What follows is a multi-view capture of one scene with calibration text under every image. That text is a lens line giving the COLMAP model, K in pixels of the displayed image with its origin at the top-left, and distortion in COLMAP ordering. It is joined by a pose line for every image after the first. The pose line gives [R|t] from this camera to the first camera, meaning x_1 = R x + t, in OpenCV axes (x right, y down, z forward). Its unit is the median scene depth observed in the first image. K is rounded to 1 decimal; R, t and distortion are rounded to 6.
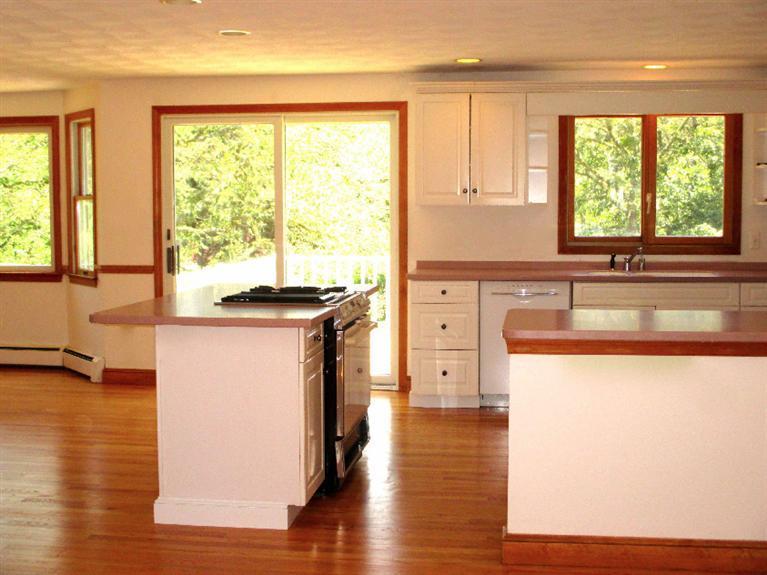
lens RADIAL K [[1047.6, 0, 395.7], [0, 1047.6, 284.3], [0, 0, 1]] dist [-0.101642, 0.034360]
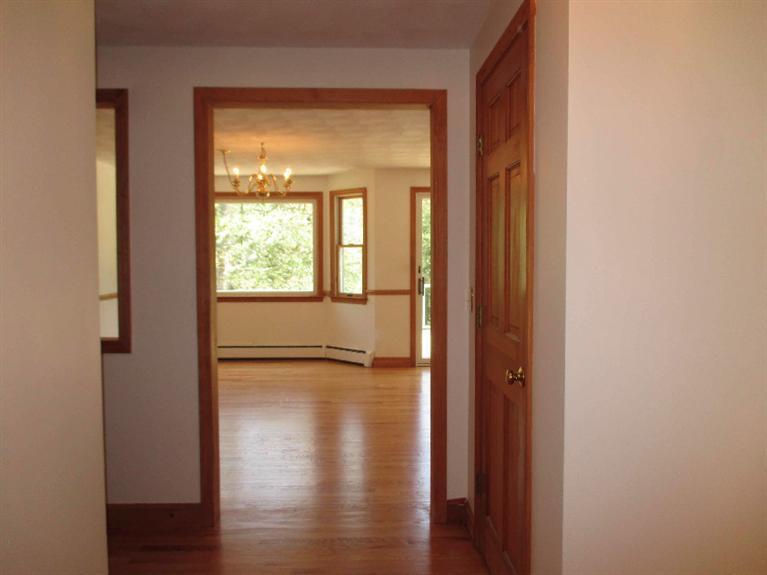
lens RADIAL K [[652.2, 0, 393.5], [0, 652.2, 288.3], [0, 0, 1]] dist [-0.029607, -0.008596]
pose [[0.982007, -0.010602, 0.188547, -0.457045], [0.014870, 0.999664, -0.021236, -0.000029], [-0.188259, 0.023657, 0.981834, 0.053306]]
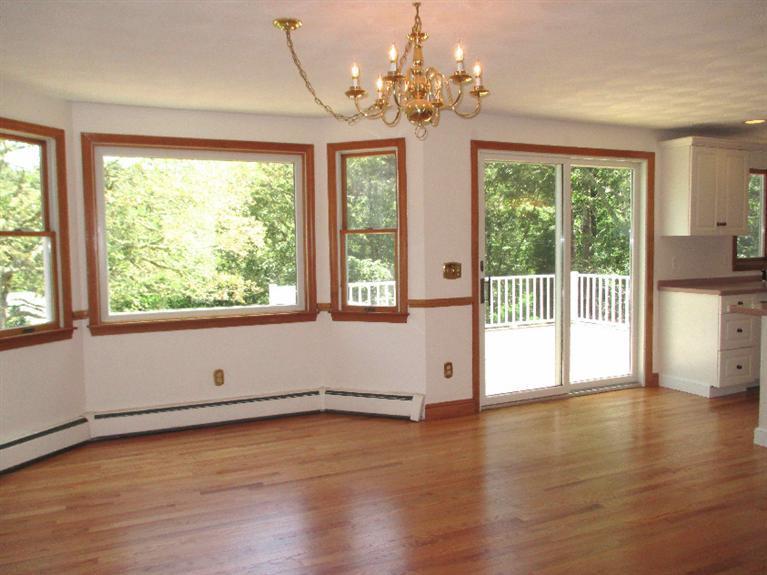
lens RADIAL K [[652.2, 0, 393.5], [0, 652.2, 288.3], [0, 0, 1]] dist [-0.029607, -0.008596]
pose [[0.834915, -0.047881, 0.548292, -0.671908], [0.056081, 0.998425, 0.001792, -0.032953], [-0.547514, 0.029253, 0.836285, 0.527618]]
